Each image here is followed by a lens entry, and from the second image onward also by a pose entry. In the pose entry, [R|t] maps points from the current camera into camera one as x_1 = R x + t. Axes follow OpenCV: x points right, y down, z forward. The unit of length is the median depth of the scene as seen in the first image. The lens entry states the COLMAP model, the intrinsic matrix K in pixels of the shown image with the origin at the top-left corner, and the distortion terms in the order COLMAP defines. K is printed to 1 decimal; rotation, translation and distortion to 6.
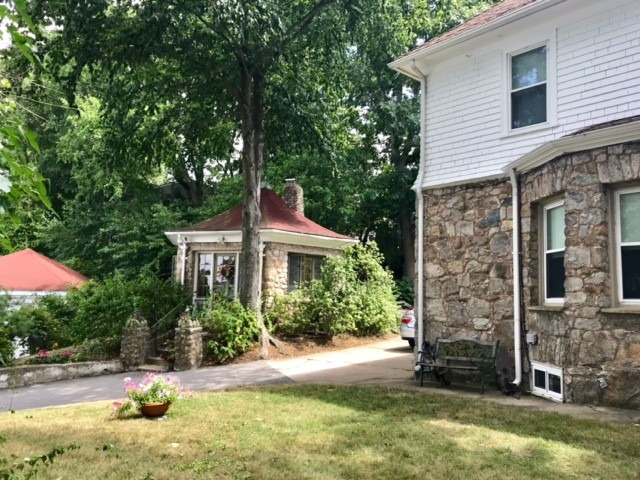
lens RADIAL K [[522.3, 0, 320.9], [0, 522.3, 238.0], [0, 0, 1]] dist [0.009162, -0.008035]
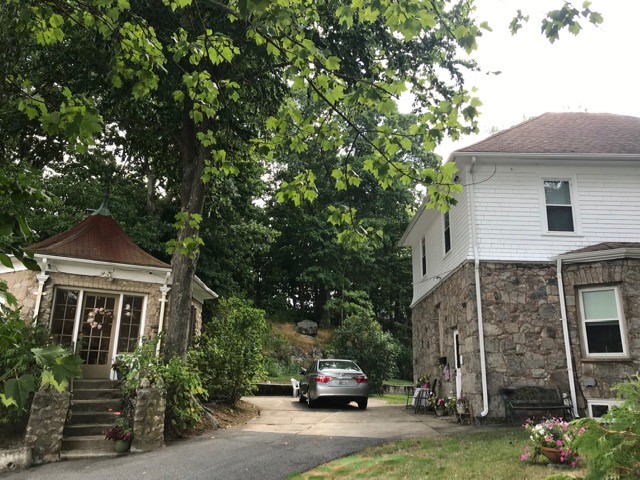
lens RADIAL K [[522.3, 0, 321.2], [0, 522.3, 241.8], [0, 0, 1]] dist [0.009162, -0.008035]
pose [[0.667986, 0.187511, 0.720163, -1.018185], [-0.088885, 0.980910, -0.172957, 0.114424], [-0.738846, 0.051521, 0.671902, 0.497044]]
